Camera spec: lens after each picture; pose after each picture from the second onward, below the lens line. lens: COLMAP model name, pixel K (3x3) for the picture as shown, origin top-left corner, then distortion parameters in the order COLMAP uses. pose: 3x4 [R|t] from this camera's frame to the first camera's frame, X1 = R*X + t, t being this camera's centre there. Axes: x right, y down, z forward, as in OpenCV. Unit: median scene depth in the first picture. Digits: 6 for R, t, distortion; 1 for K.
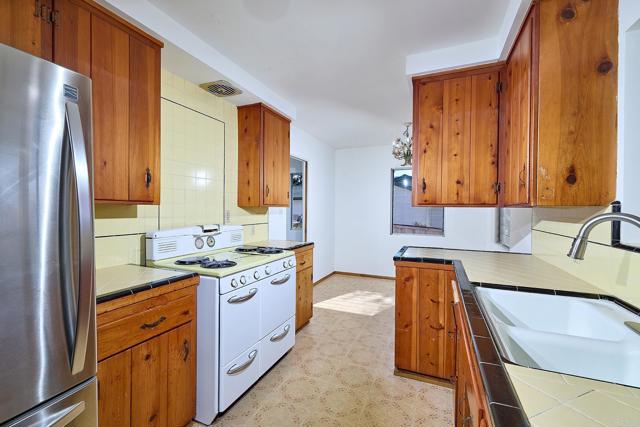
lens RADIAL K [[274.8, 0, 318.8], [0, 274.8, 213.9], [0, 0, 1]] dist [-0.002184, 0.000203]
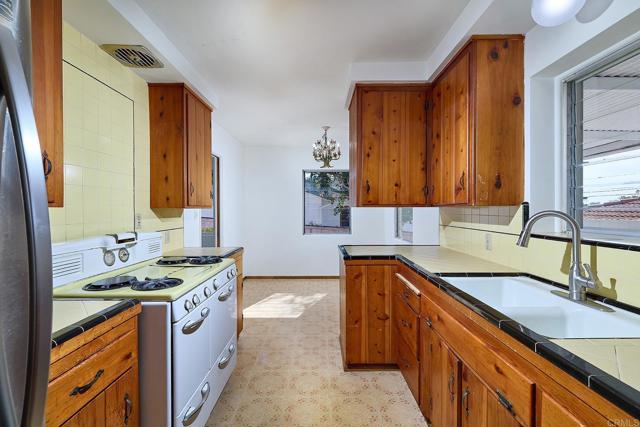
lens RADIAL K [[274.8, 0, 318.2], [0, 274.8, 213.9], [0, 0, 1]] dist [-0.002184, 0.000203]
pose [[0.917019, -0.016343, 0.398508, -0.226498], [0.017371, 0.999849, 0.001032, -0.004341], [-0.398465, 0.005977, 0.917164, 0.101932]]
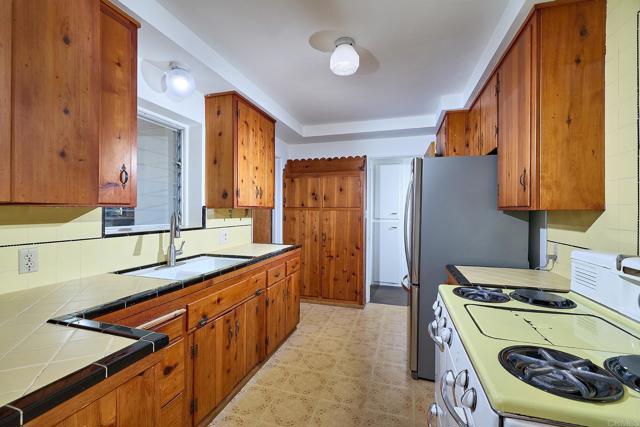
lens RADIAL K [[274.8, 0, 322.4], [0, 274.8, 210.7], [0, 0, 1]] dist [-0.002184, 0.000203]
pose [[-0.993516, -0.012618, -0.112989, 0.102274], [-0.015015, 0.999679, 0.020392, -0.034830], [0.112696, 0.021956, -0.993387, 1.470906]]
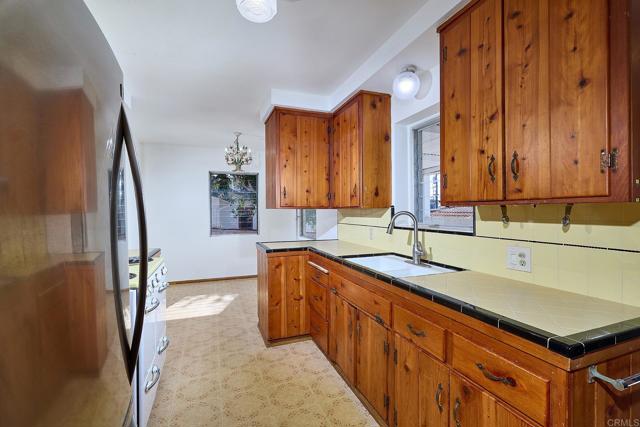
lens RADIAL K [[290.5, 0, 317.3], [0, 290.5, 214.6], [0, 0, 1]] dist [-0.001595, -0.000144]
pose [[0.715636, -0.018215, 0.698236, -0.478686], [0.022942, 0.999733, 0.002565, 0.000188], [-0.698096, 0.014183, 0.715863, -0.085930]]
